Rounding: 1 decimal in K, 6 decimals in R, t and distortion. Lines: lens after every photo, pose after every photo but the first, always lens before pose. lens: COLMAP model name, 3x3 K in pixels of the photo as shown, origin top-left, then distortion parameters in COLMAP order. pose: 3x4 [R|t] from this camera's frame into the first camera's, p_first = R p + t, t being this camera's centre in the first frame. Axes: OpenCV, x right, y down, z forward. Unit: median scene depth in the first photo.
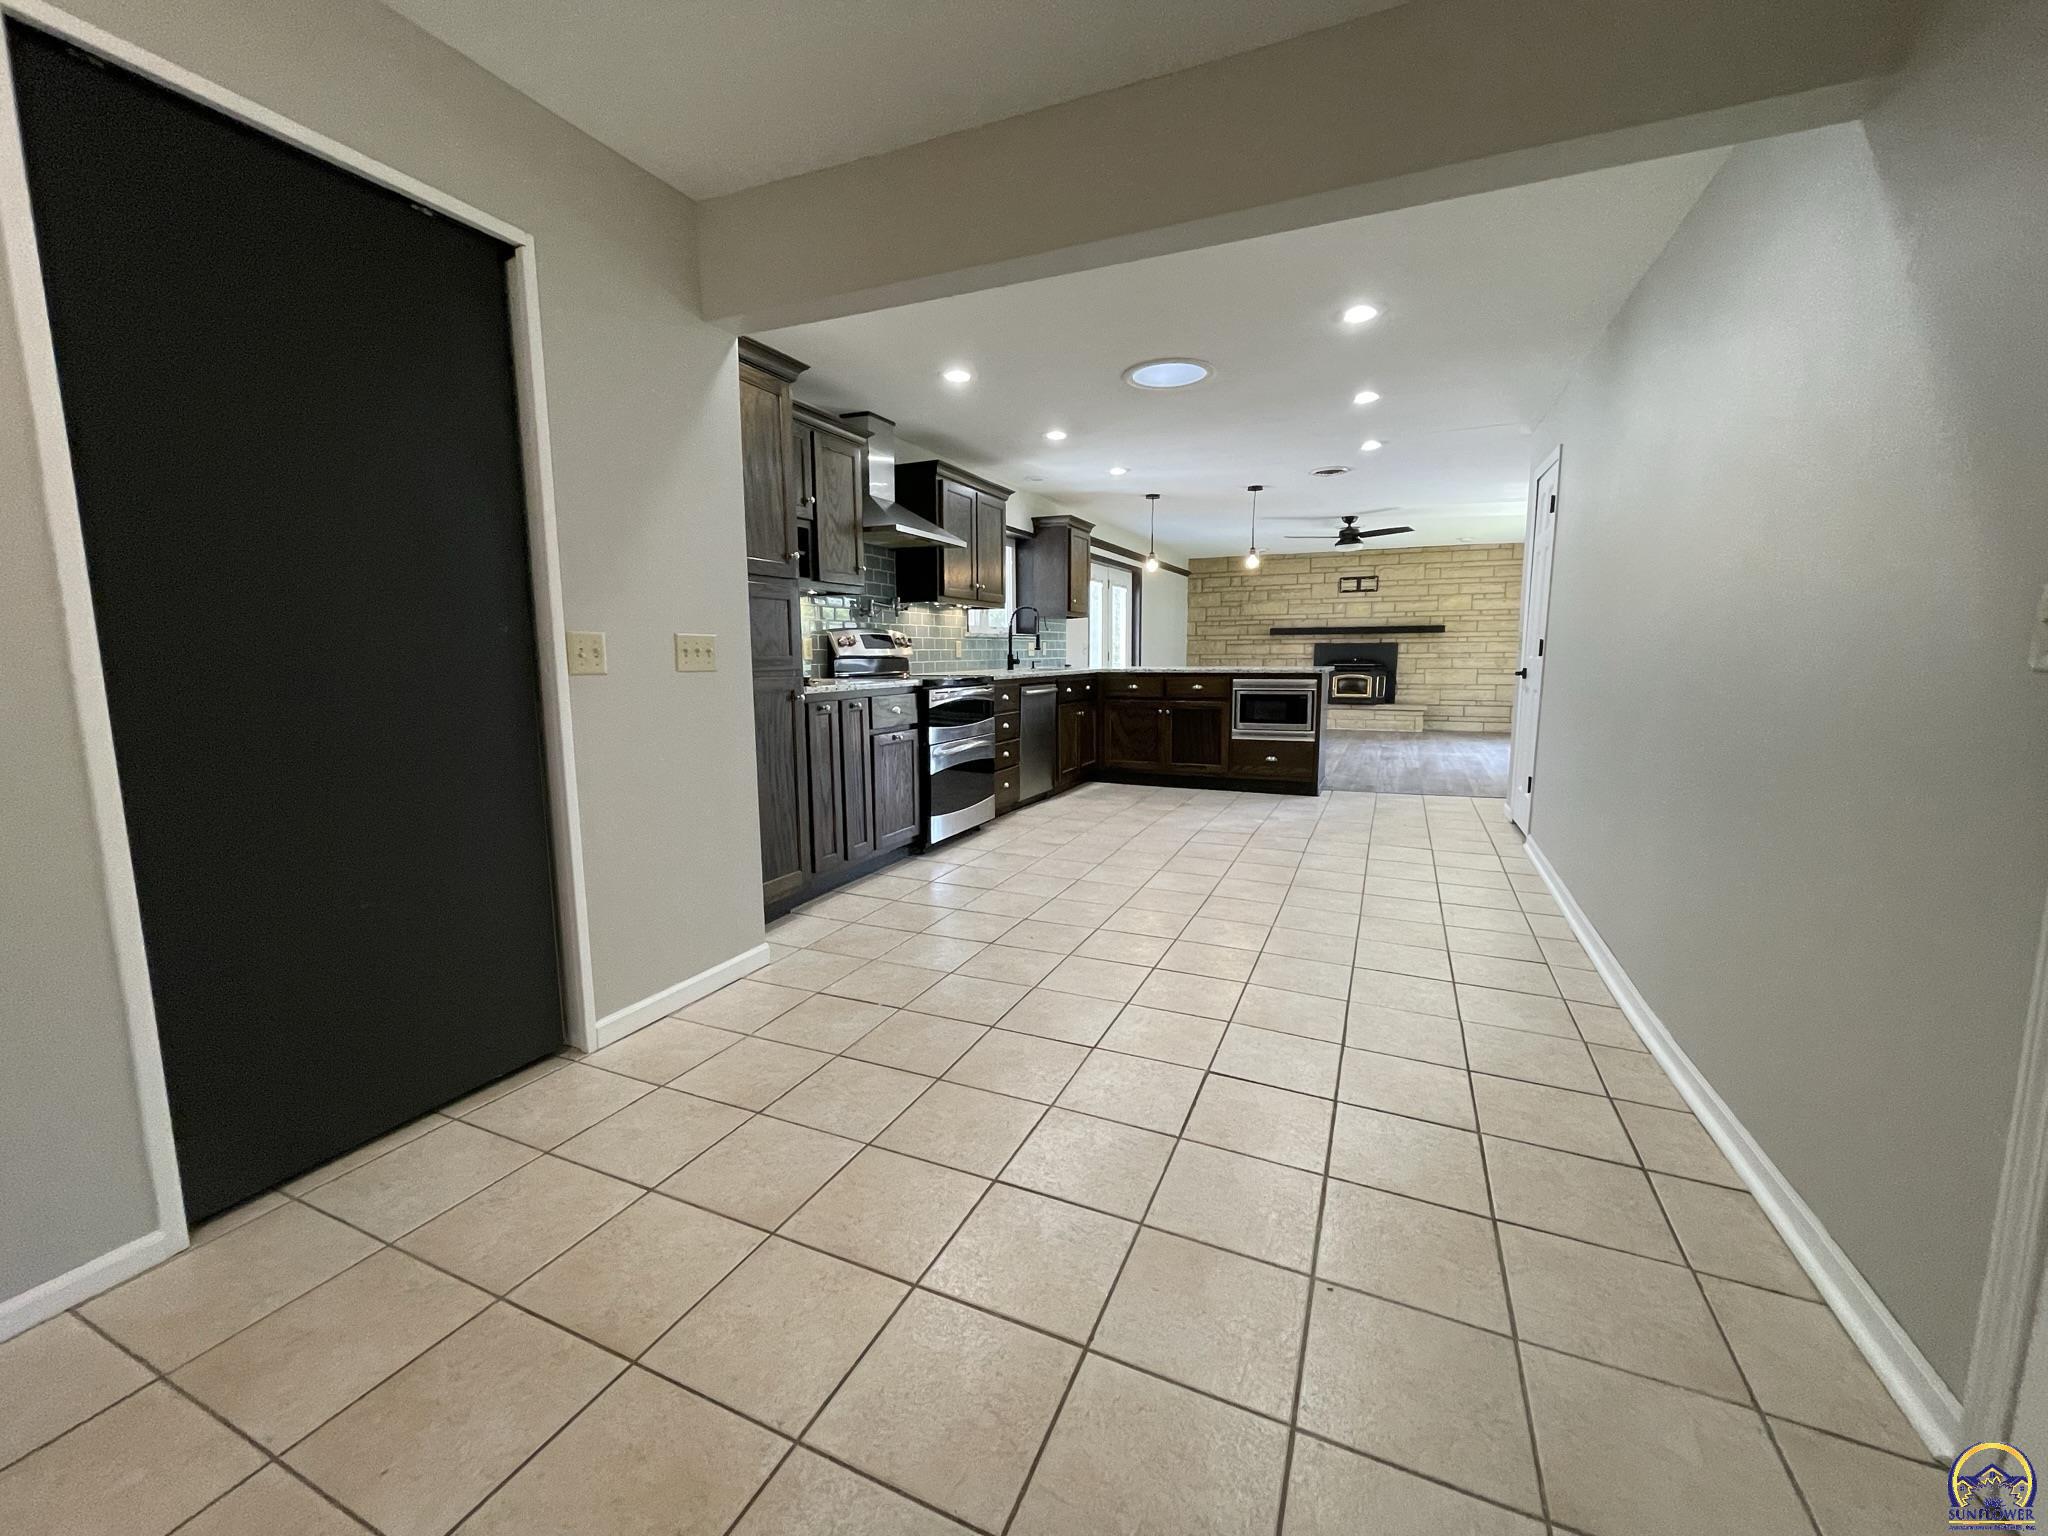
lens RADIAL K [[829.4, 0, 1024.0], [0, 829.4, 768.0], [0, 0, 1]] dist [0.000237, 0.000045]
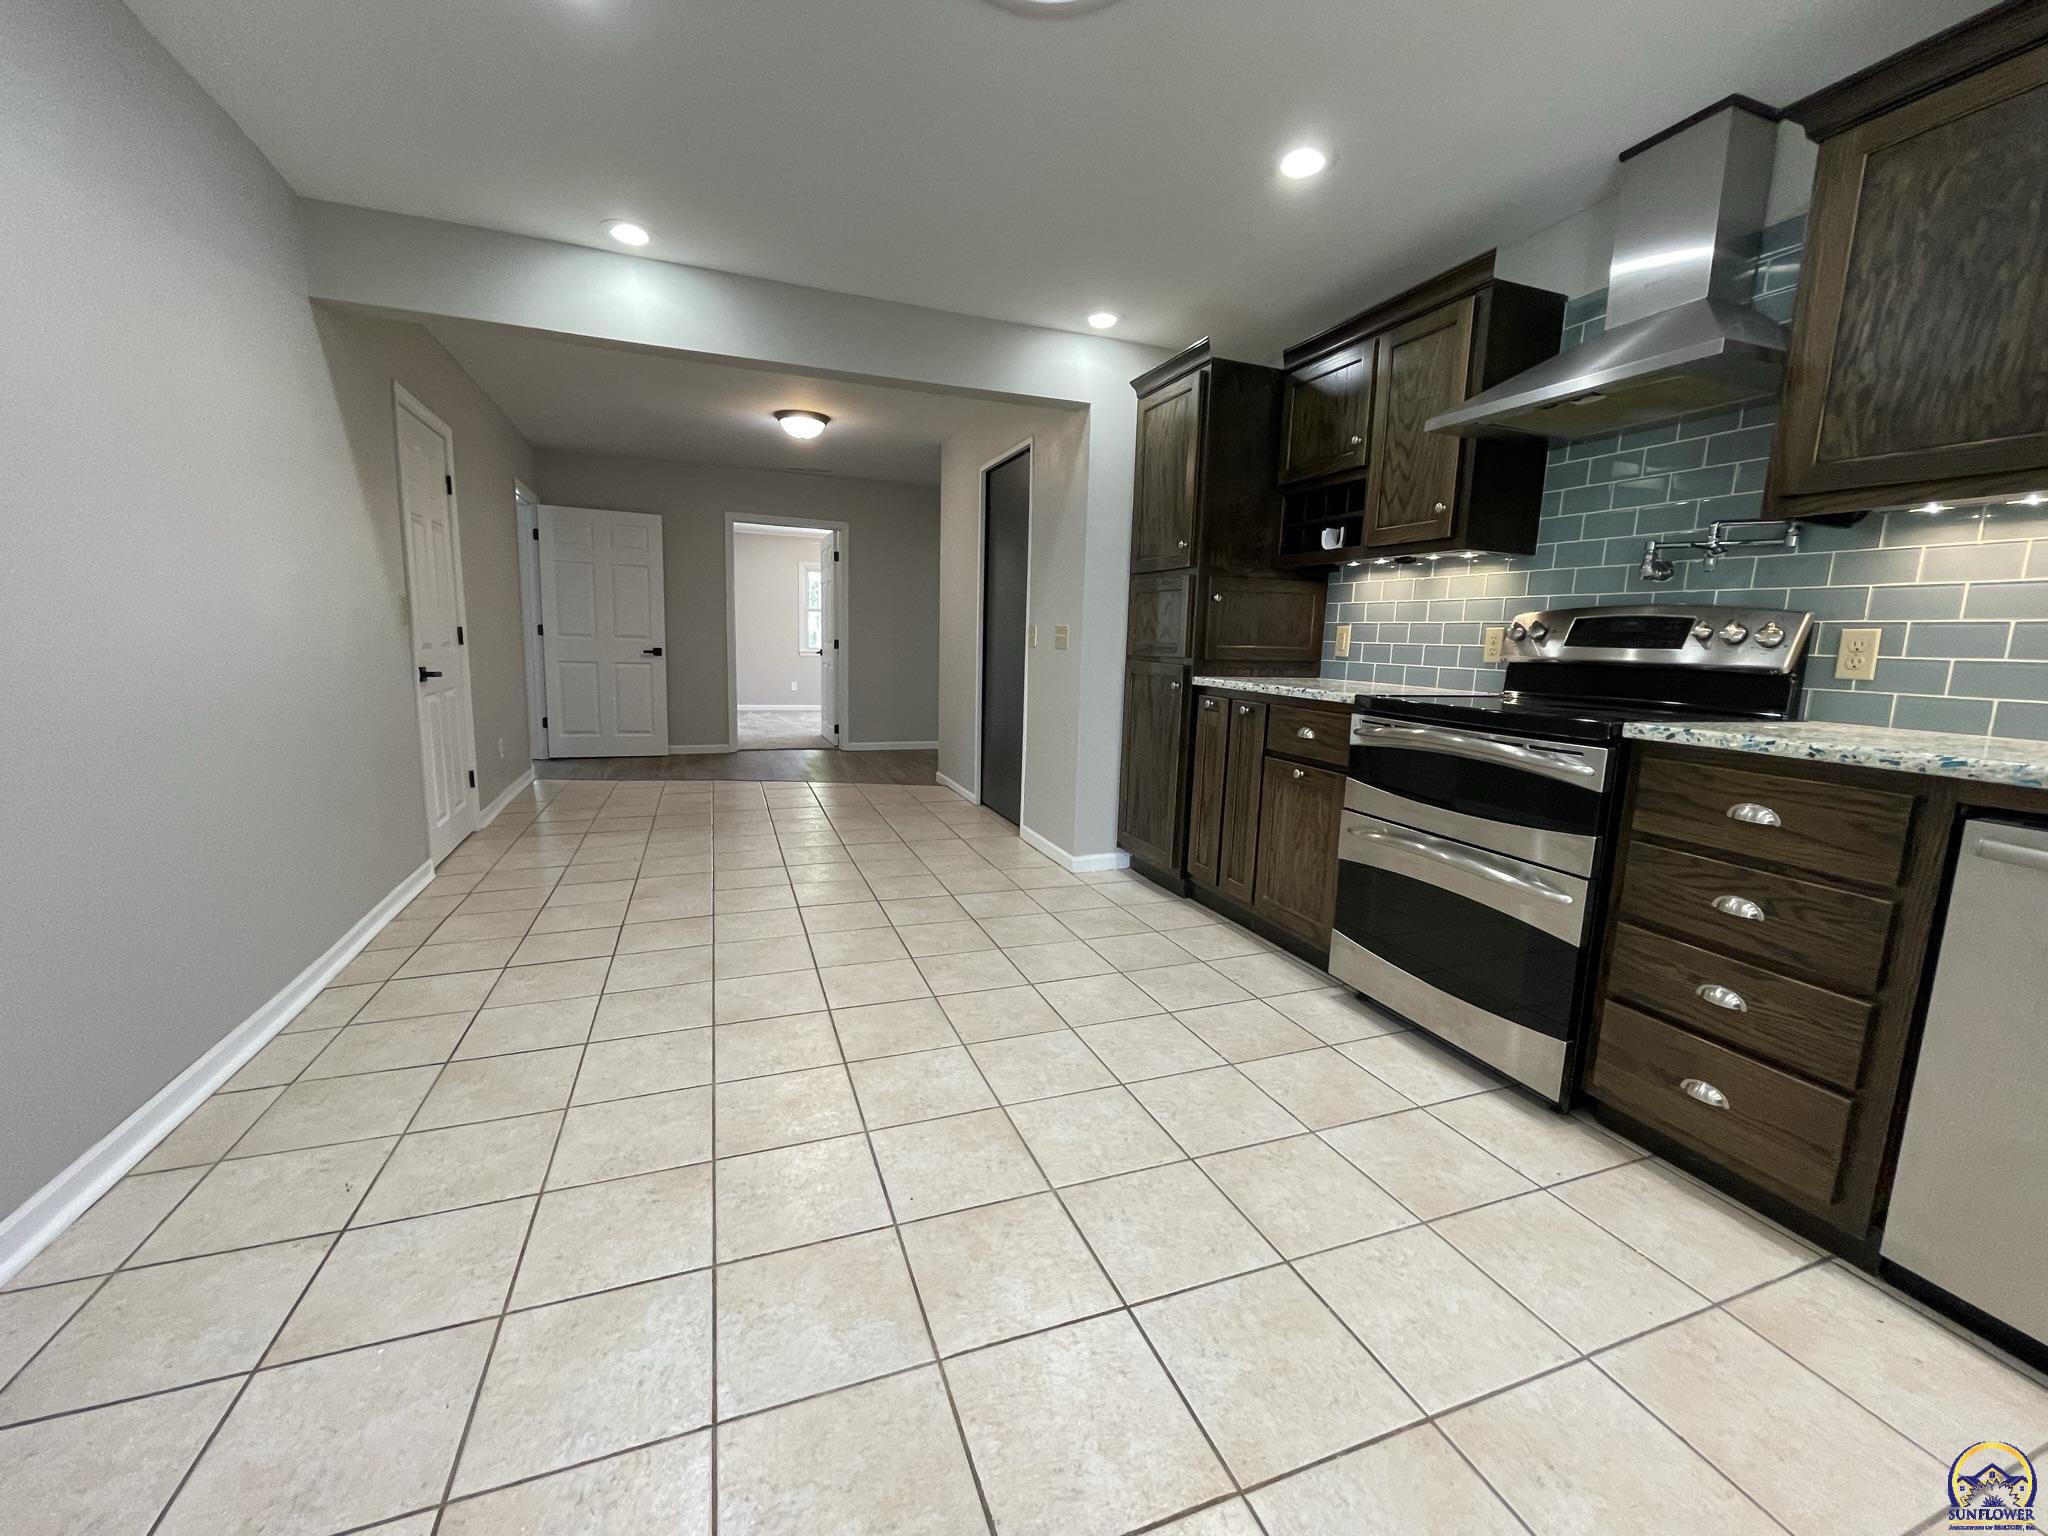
lens RADIAL K [[829.4, 0, 1024.0], [0, 829.4, 768.0], [0, 0, 1]] dist [0.000237, 0.000045]
pose [[-0.714871, 0.092905, -0.693057, 0.486505], [-0.124357, 0.958444, 0.256751, -0.191185], [0.688109, 0.269731, -0.673610, 1.341716]]
